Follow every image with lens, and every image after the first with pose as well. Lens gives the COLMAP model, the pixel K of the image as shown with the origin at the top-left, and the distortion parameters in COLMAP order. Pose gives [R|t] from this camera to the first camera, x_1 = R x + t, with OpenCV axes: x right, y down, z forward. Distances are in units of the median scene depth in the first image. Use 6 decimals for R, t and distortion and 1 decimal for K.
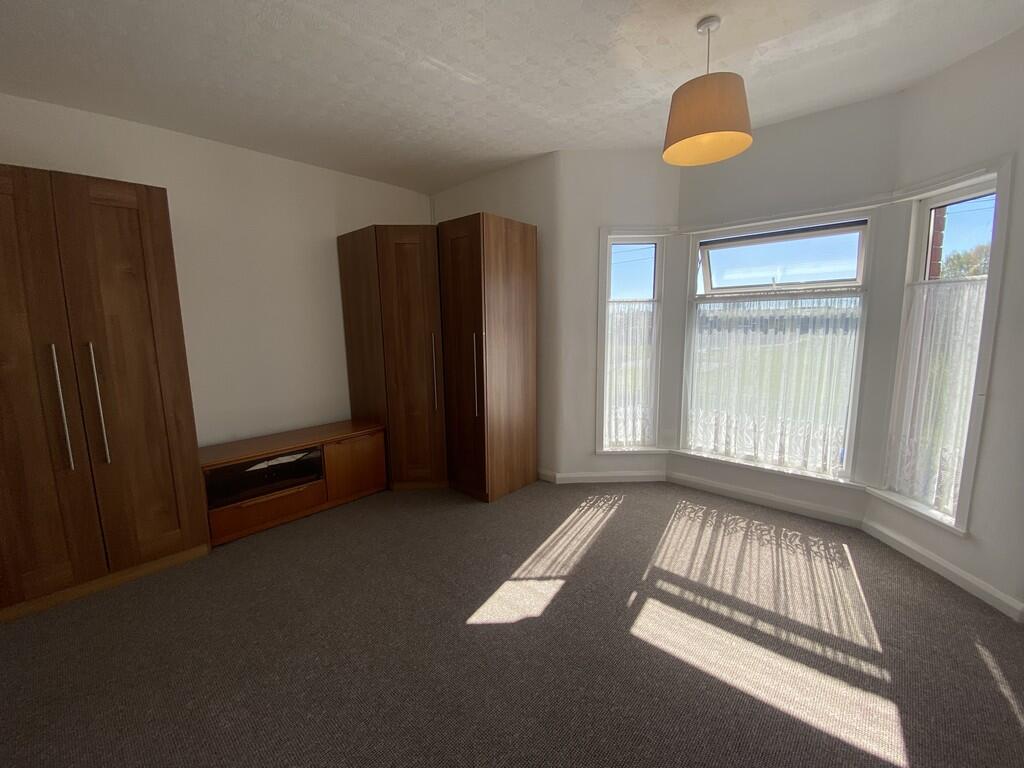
lens RADIAL K [[412.4, 0, 513.1], [0, 412.4, 380.5], [0, 0, 1]] dist [-0.003014, -0.001497]
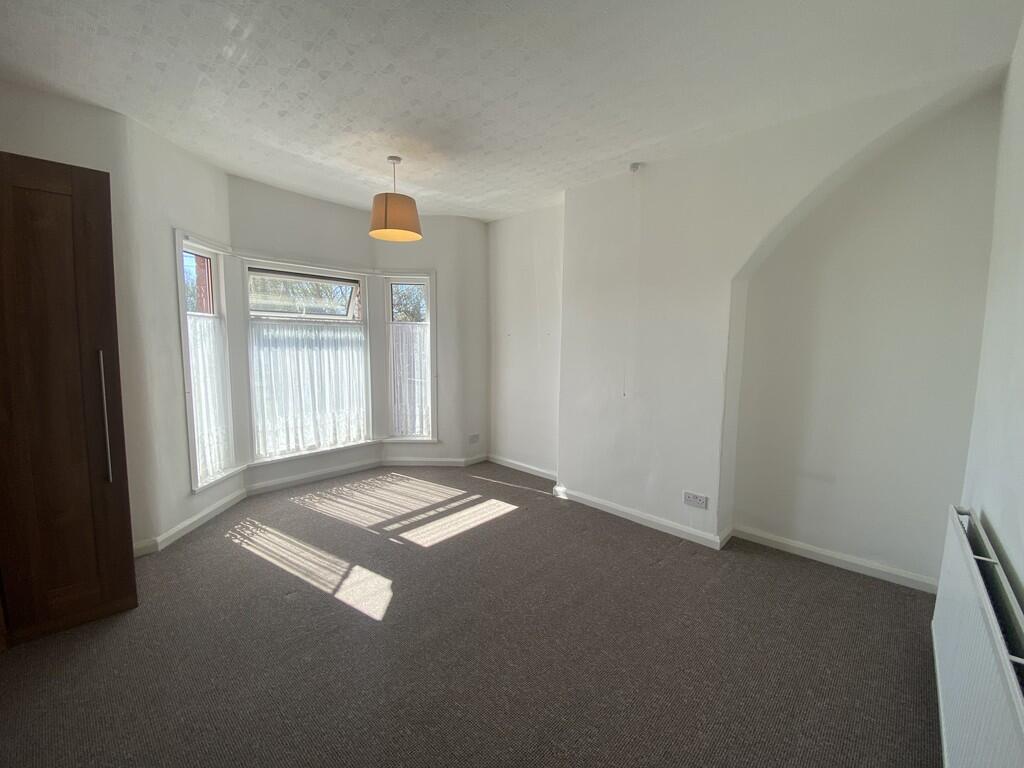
lens RADIAL K [[412.4, 0, 513.0], [0, 412.4, 385.6], [0, 0, 1]] dist [-0.003014, -0.001497]
pose [[0.009490, -0.097301, 0.995210, -0.842787], [0.115994, 0.988643, 0.095552, -0.063735], [-0.993205, 0.114531, 0.020668, 0.416517]]
